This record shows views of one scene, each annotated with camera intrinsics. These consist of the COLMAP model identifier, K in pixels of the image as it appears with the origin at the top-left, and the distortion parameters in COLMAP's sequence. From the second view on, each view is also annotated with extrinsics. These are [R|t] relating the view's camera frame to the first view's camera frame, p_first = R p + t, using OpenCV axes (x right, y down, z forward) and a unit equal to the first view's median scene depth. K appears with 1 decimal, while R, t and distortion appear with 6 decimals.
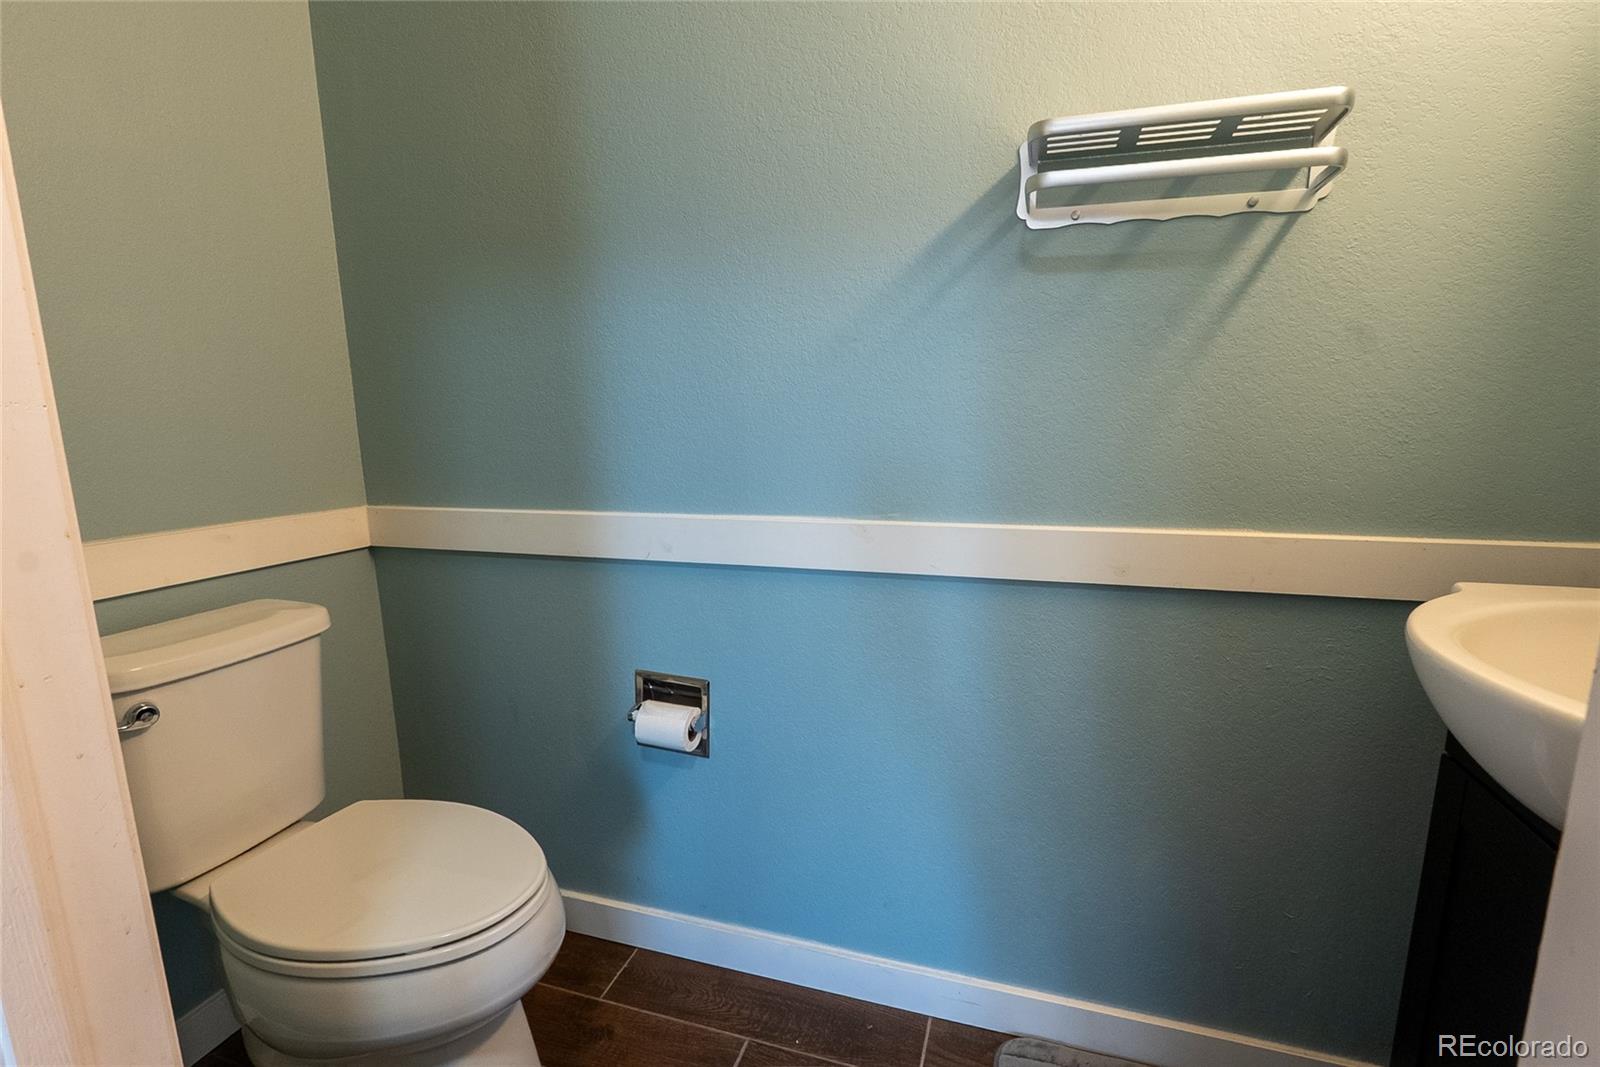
lens RADIAL K [[736.0, 0, 802.2], [0, 736.0, 544.9], [0, 0, 1]] dist [-0.001203, -0.000329]
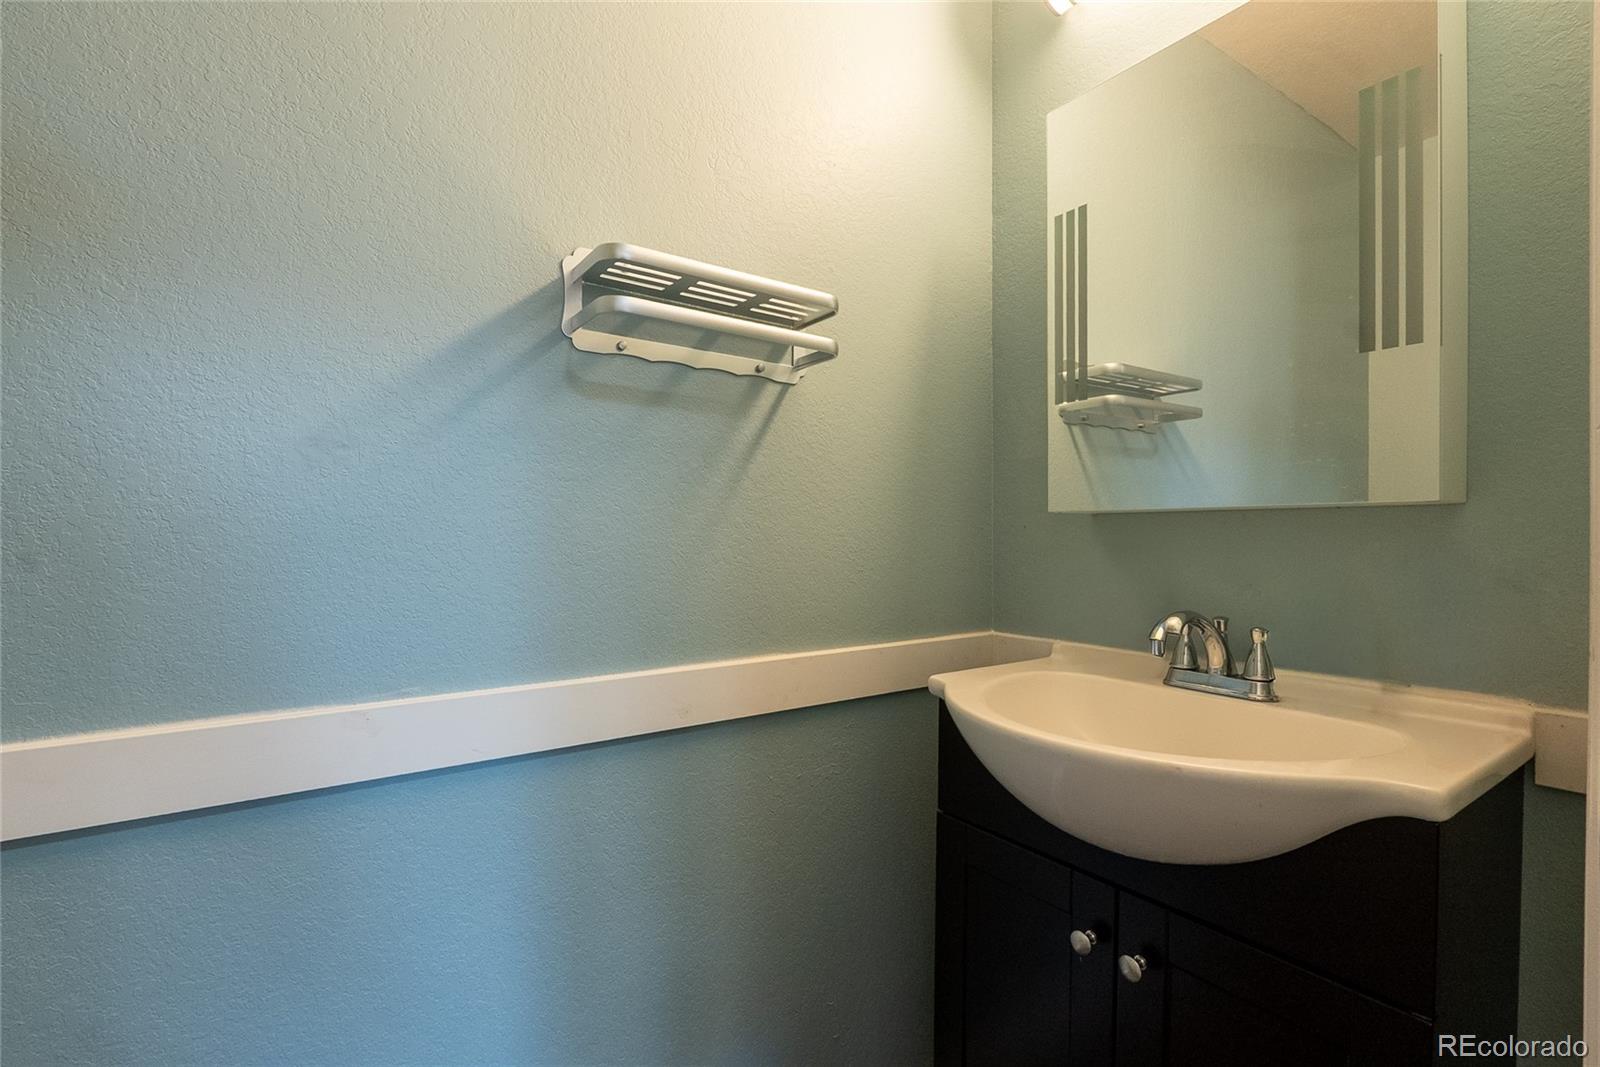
lens RADIAL K [[736.0, 0, 802.2], [0, 736.0, 544.9], [0, 0, 1]] dist [-0.001203, -0.000329]
pose [[0.608621, 0.000821, 0.793460, -0.250099], [0.135001, 0.985312, -0.104572, -0.062136], [-0.781892, 0.170762, 0.599571, 0.293714]]
